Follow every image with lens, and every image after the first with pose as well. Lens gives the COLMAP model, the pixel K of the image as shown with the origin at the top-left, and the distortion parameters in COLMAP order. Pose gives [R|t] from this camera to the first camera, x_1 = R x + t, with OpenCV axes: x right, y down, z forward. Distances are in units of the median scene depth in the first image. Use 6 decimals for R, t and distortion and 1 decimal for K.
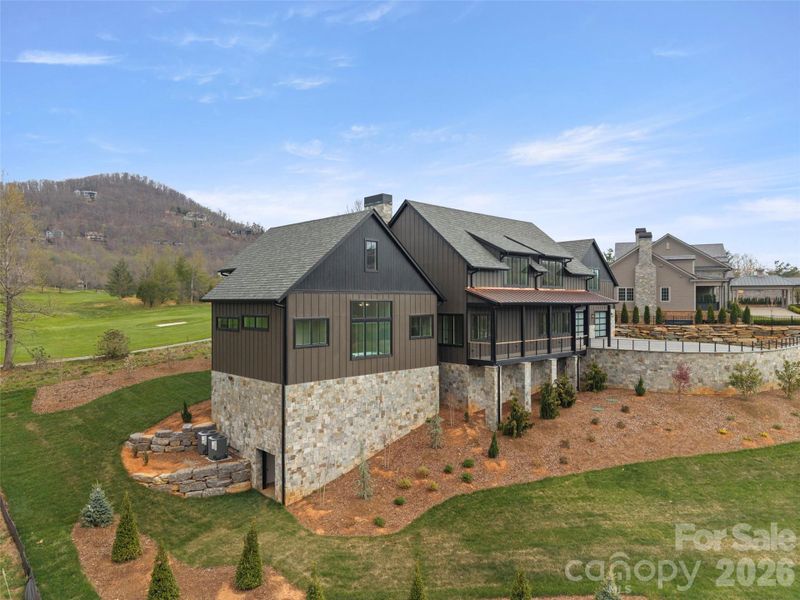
lens RADIAL K [[530.7, 0, 400.0], [0, 530.7, 300.0], [0, 0, 1]] dist [0.044141, -0.059015]
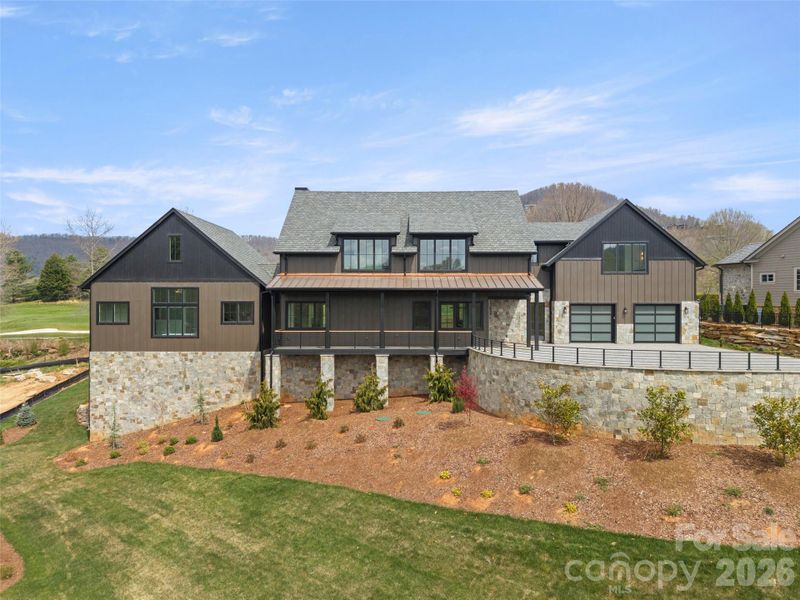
lens RADIAL K [[534.2, 0, 400.0], [0, 534.2, 300.0], [0, 0, 1]] dist [0.006686, 0.002452]
pose [[0.705328, -0.002060, -0.708878, 1.112763], [0.000988, 0.999998, -0.001924, 0.029635], [0.708880, 0.000656, 0.705328, 0.521312]]
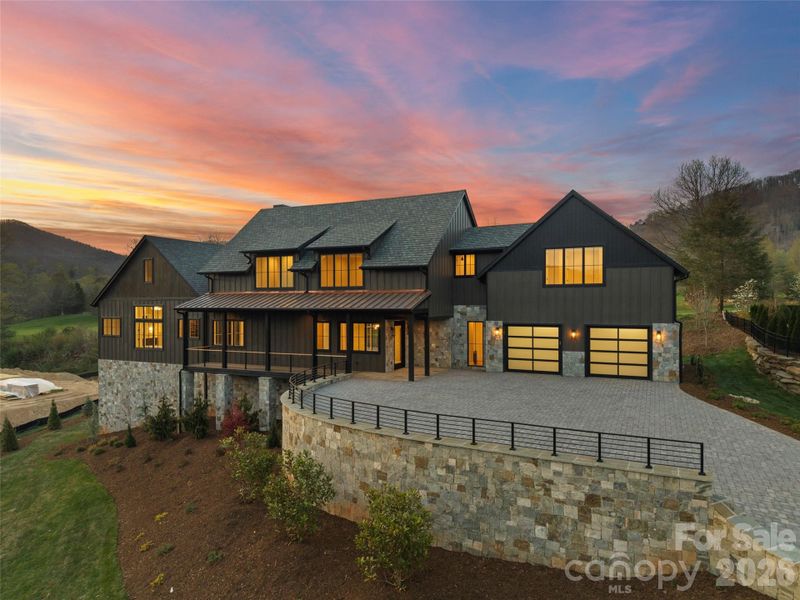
lens RADIAL K [[530.7, 0, 400.0], [0, 530.7, 300.0], [0, 0, 1]] dist [0.044141, -0.059015]
pose [[0.343203, -0.002928, -0.939257, 1.386720], [0.006471, 0.999979, -0.000753, -0.008686], [0.939239, -0.005820, 0.343215, 1.123289]]
